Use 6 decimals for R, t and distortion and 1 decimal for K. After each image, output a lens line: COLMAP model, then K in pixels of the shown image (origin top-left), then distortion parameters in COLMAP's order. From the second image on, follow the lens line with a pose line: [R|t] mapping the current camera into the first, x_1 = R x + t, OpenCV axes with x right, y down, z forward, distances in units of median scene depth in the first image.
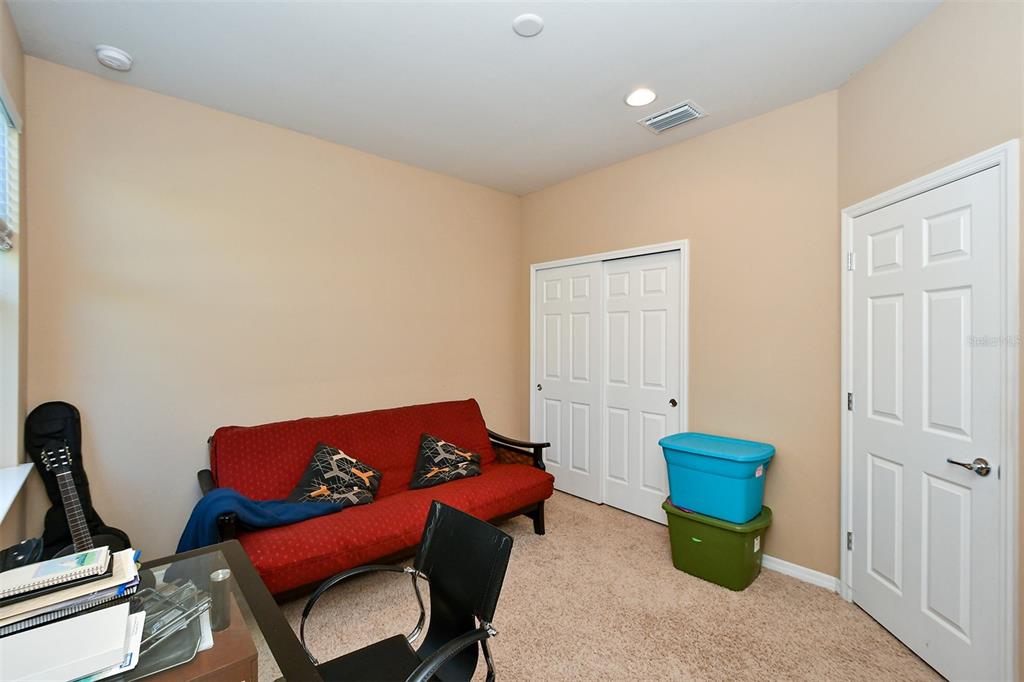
lens RADIAL K [[449.3, 0, 514.8], [0, 449.3, 343.5], [0, 0, 1]] dist [-0.002265, -0.001155]
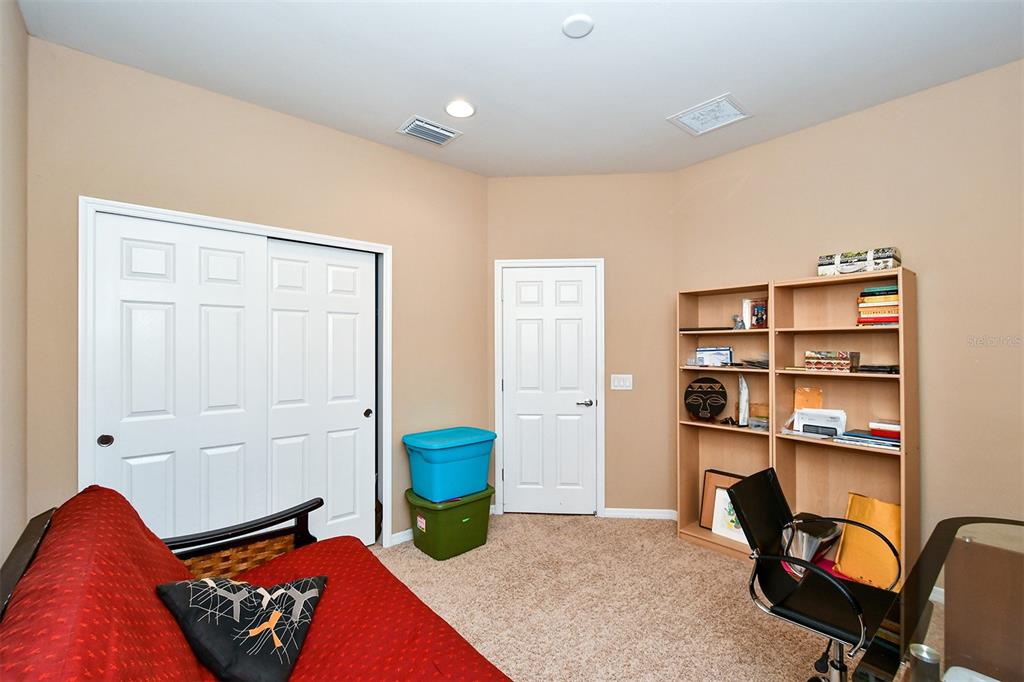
lens RADIAL K [[449.3, 0, 514.8], [0, 449.3, 343.5], [0, 0, 1]] dist [-0.002265, -0.001155]
pose [[0.018822, -0.002726, 0.999819, -0.676618], [0.015509, 0.999877, 0.002435, -0.011840], [-0.999703, 0.015460, 0.018862, 0.780250]]
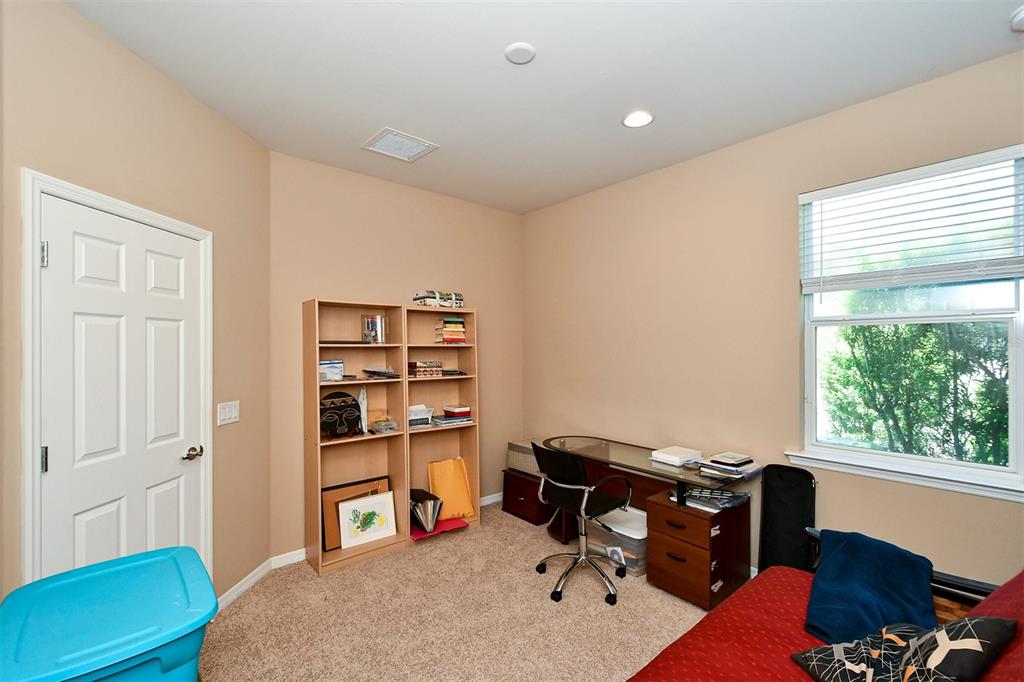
lens RADIAL K [[449.3, 0, 514.8], [0, 449.3, 343.5], [0, 0, 1]] dist [-0.002265, -0.001155]
pose [[-0.999978, -0.006582, 0.000153, 0.031771], [-0.006581, 0.999962, 0.005653, -0.043410], [-0.000191, 0.005652, -0.999984, 1.414396]]
